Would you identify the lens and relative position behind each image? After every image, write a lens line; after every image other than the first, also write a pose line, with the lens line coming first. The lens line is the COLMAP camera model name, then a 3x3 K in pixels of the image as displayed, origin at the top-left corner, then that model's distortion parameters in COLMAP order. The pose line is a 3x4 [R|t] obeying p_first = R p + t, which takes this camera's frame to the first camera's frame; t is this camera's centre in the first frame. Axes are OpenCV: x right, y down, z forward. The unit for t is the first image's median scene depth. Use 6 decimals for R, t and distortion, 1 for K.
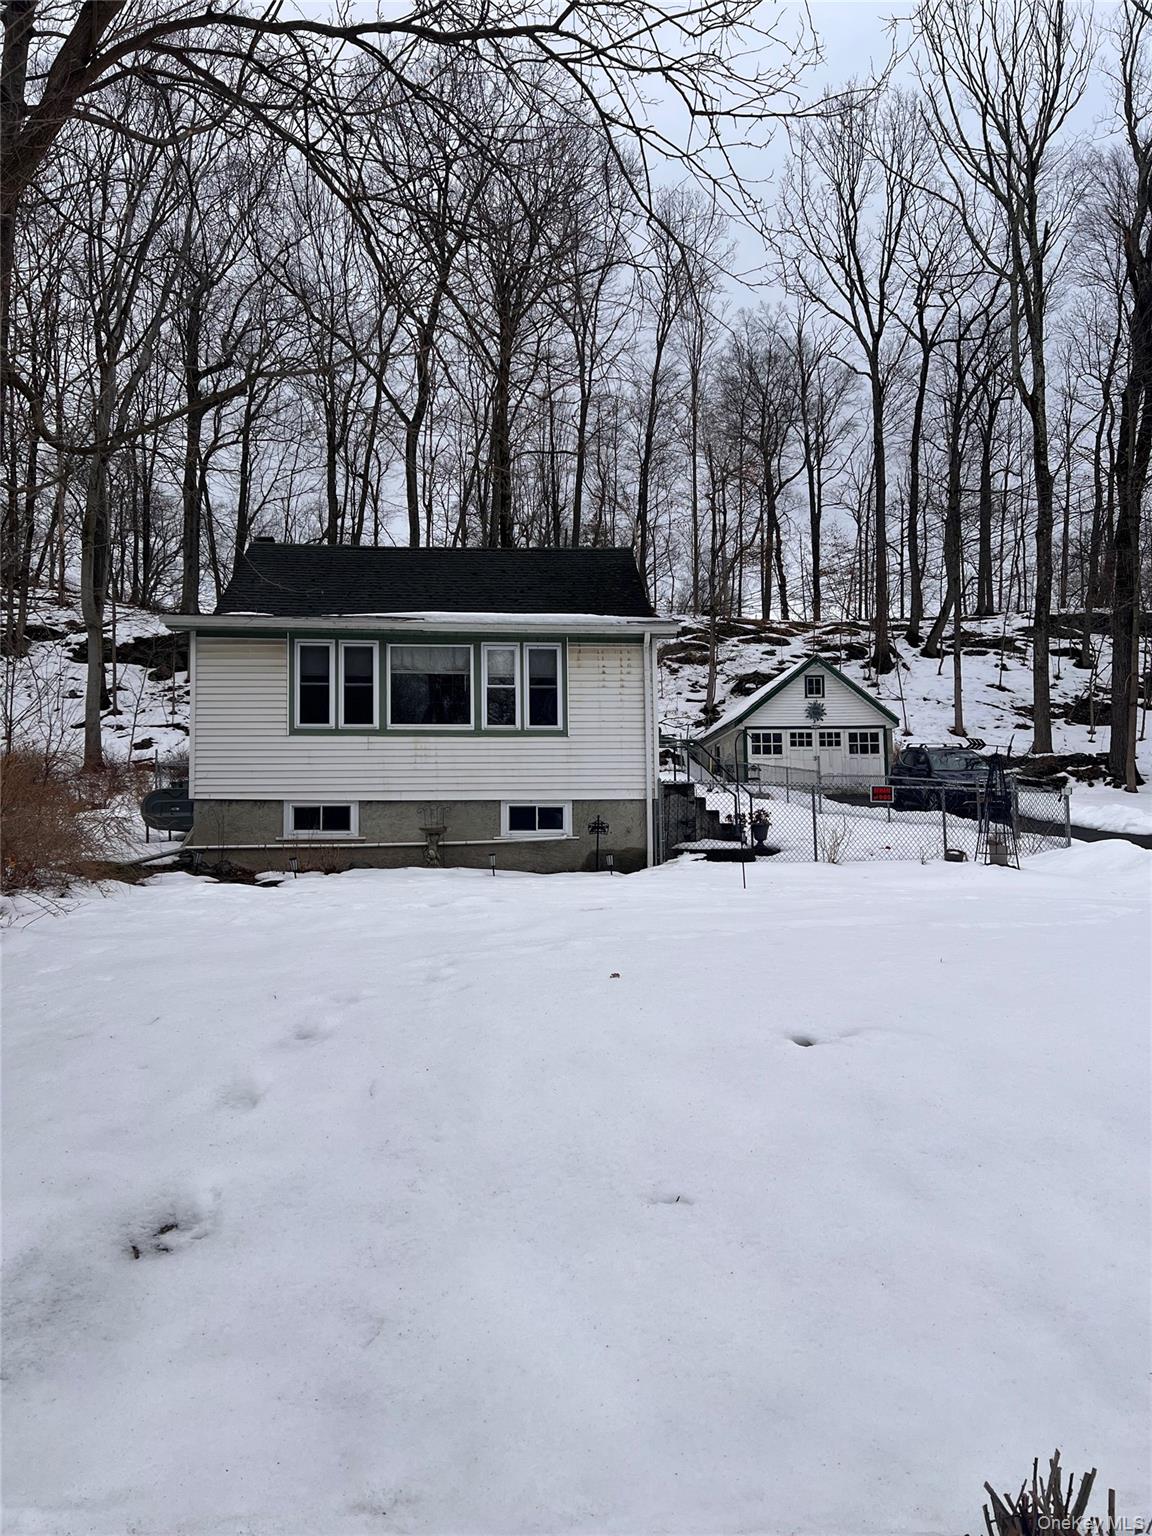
lens RADIAL K [[1151.7, 0, 575.8], [0, 1151.7, 763.9], [0, 0, 1]] dist [0.014164, 0.005661]
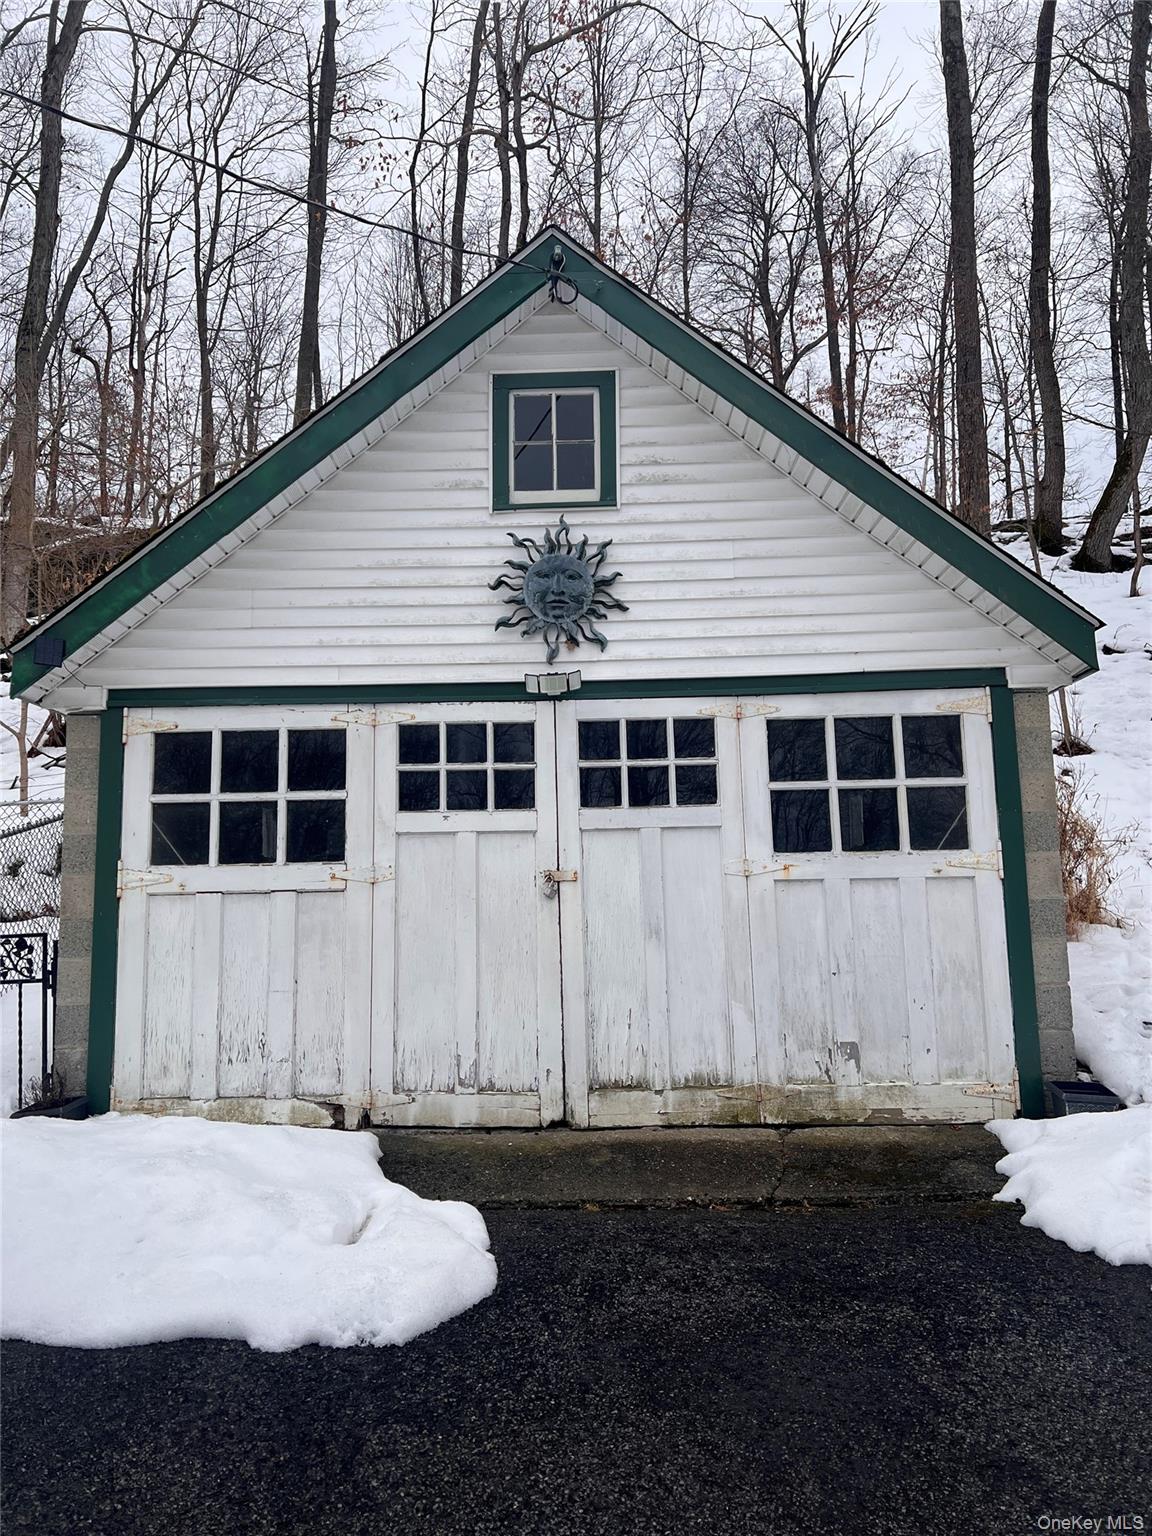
lens RADIAL K [[1151.7, 0, 576.6], [0, 1151.7, 773.2], [0, 0, 1]] dist [0.014164, 0.005661]
pose [[0.997073, -0.014609, -0.075045, 0.222476], [0.012325, 0.999449, -0.030814, -0.015098], [0.075454, 0.029799, 0.996704, 0.841274]]
